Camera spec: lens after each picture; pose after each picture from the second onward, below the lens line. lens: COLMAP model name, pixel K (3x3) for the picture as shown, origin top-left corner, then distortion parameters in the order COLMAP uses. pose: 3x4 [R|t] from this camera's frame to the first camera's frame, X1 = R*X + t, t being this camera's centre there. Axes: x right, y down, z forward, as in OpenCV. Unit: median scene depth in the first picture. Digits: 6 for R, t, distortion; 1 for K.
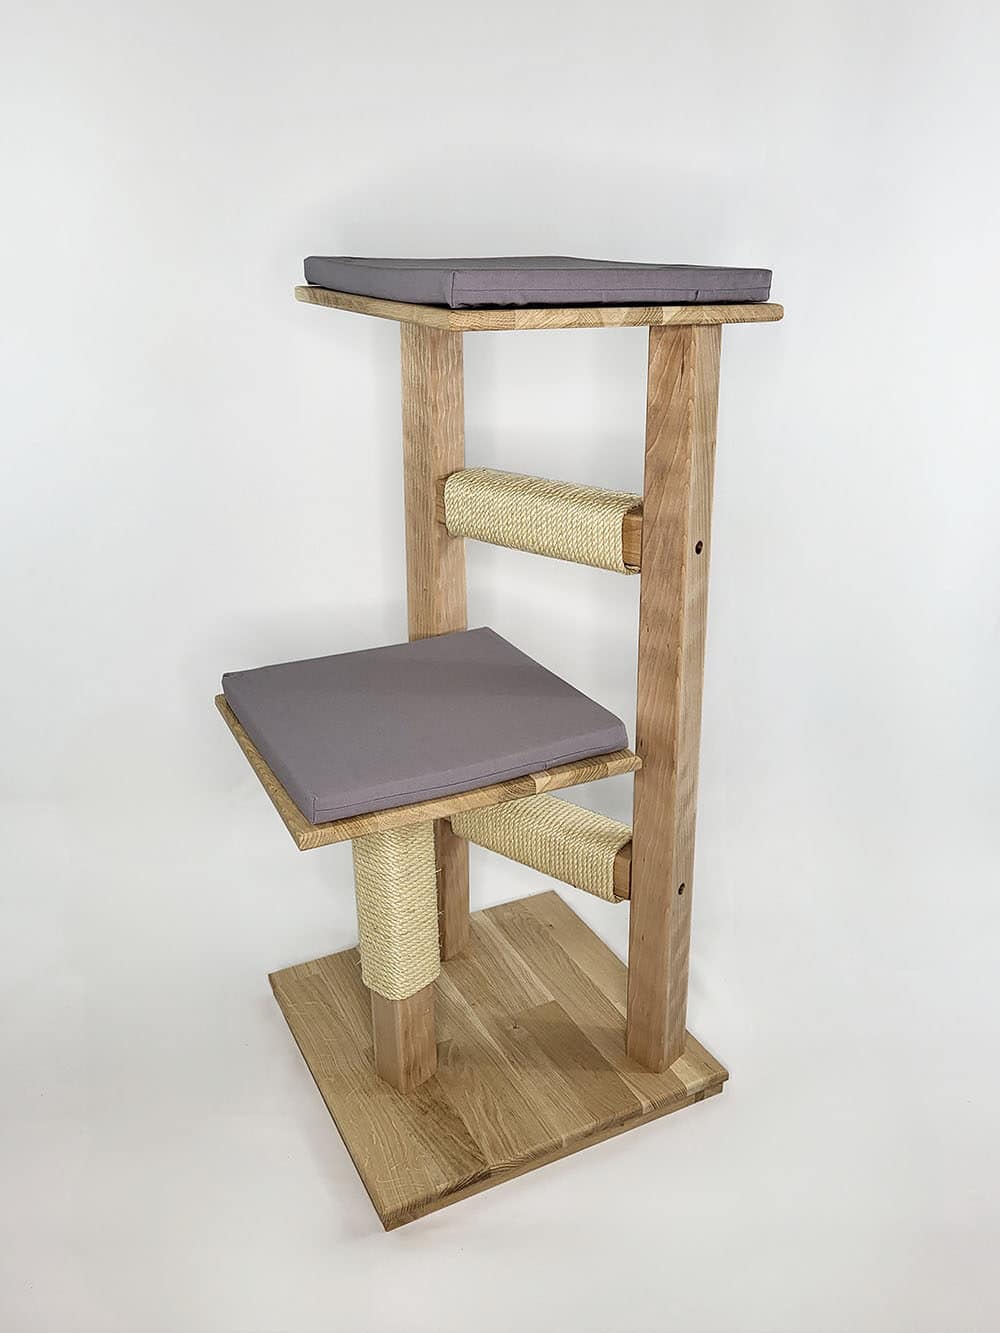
lens RADIAL K [[1078.5, 0, 541.5], [0, 1078.5, 662.1], [0, 0, 1]] dist [0.004169, 0.001257]
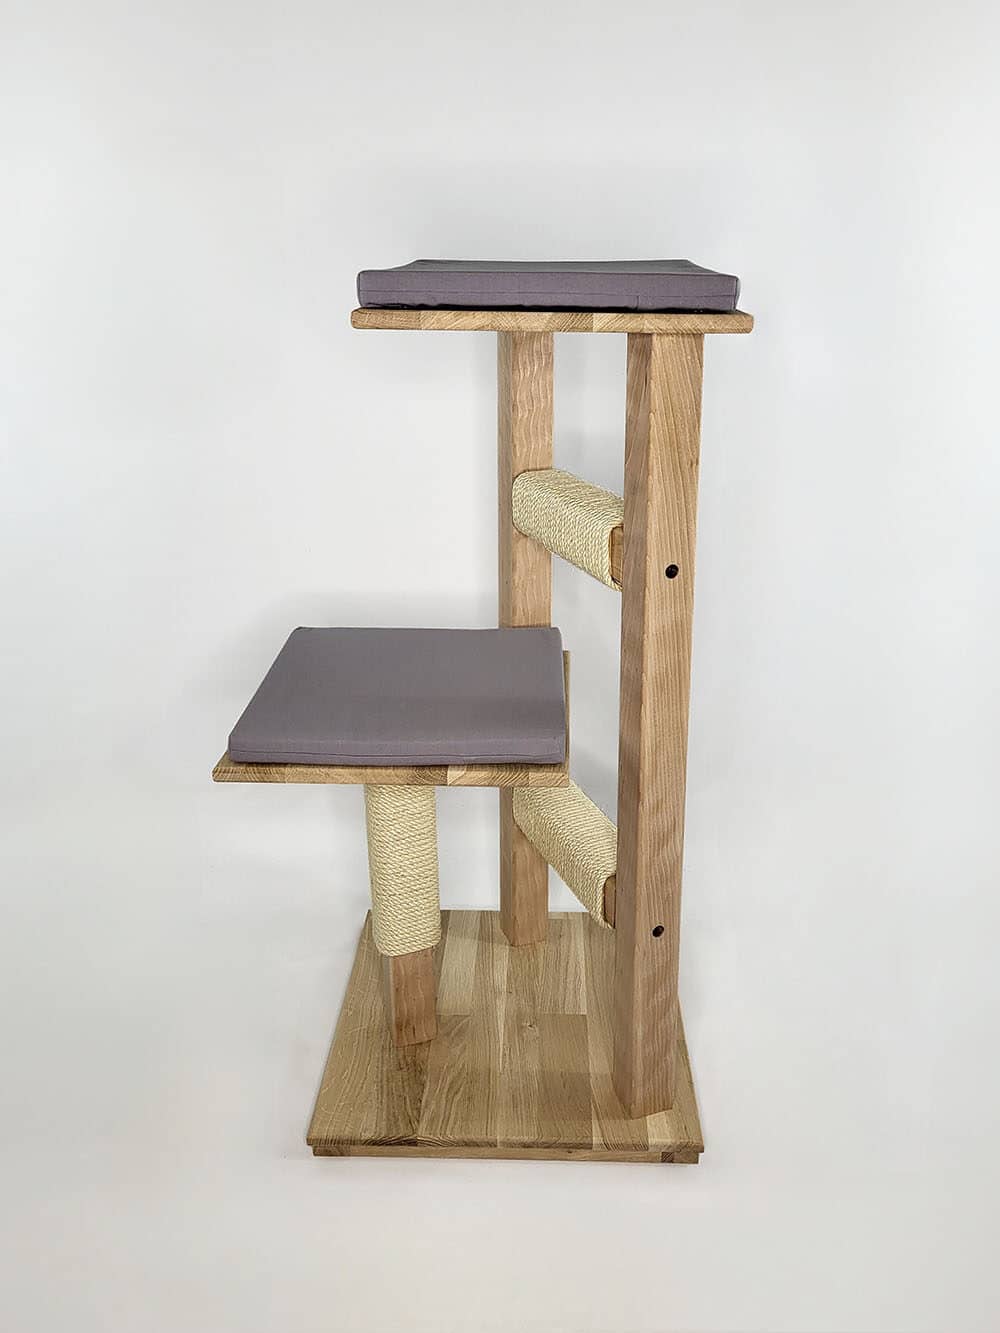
lens RADIAL K [[1078.5, 0, 541.5], [0, 1078.5, 662.1], [0, 0, 1]] dist [0.004169, 0.001257]
pose [[0.876720, 0.175082, -0.448005, 0.450310], [-0.177415, 0.983435, 0.037138, -0.040555], [0.447086, 0.046923, 0.893259, 0.107757]]
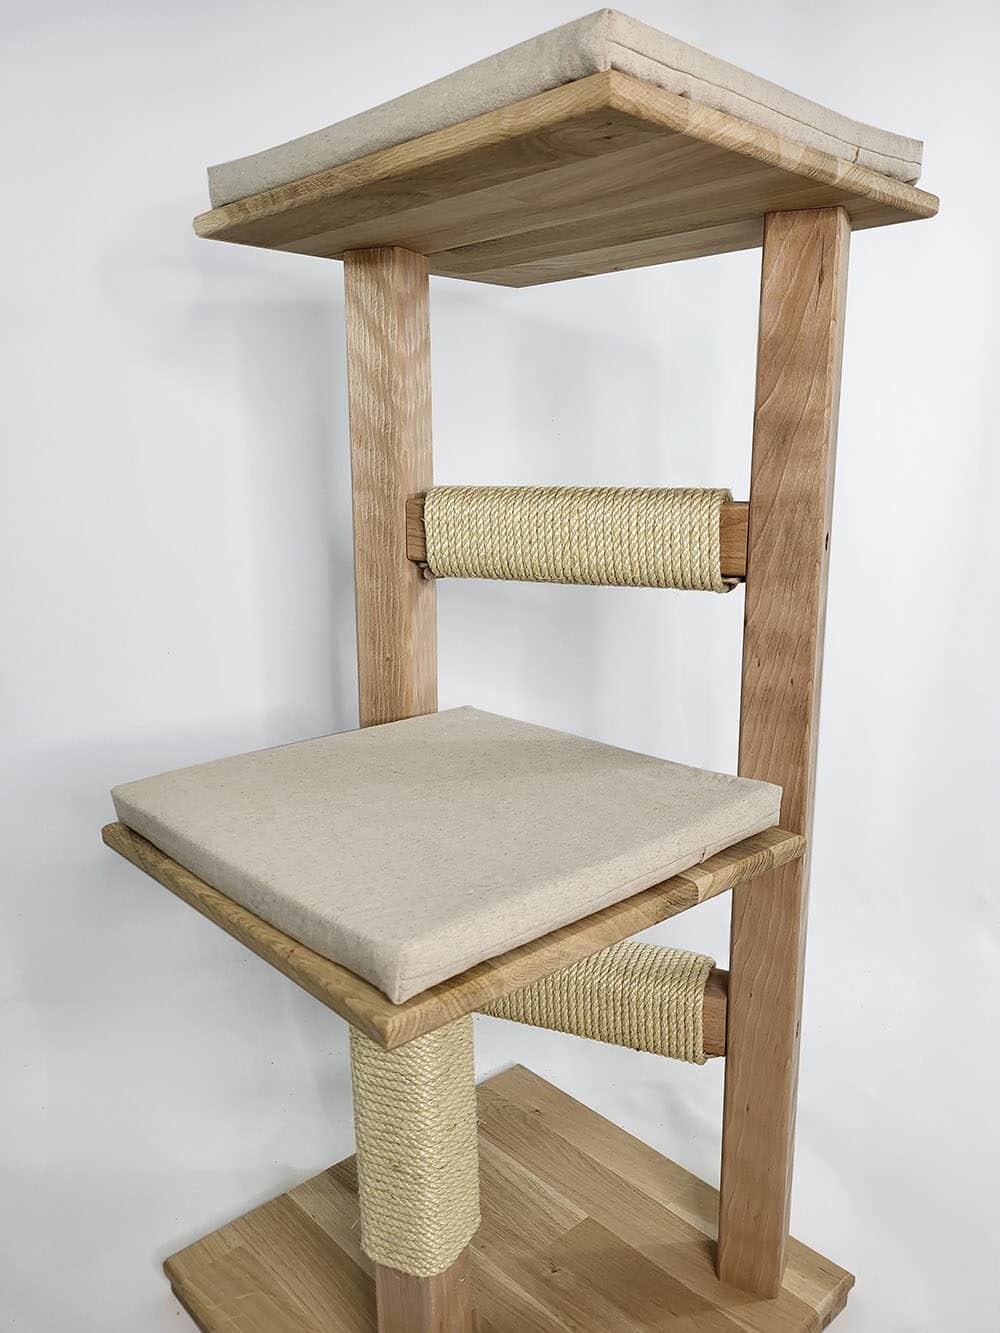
lens RADIAL K [[997.6, 0, 516.8], [0, 997.6, 706.5], [0, 0, 1]] dist [0.010721, 0.003105]
pose [[0.966323, -0.076318, 0.245755, -0.216954], [0.106924, 0.987746, -0.113691, 0.055172], [-0.234067, 0.136139, 0.962642, 0.390176]]
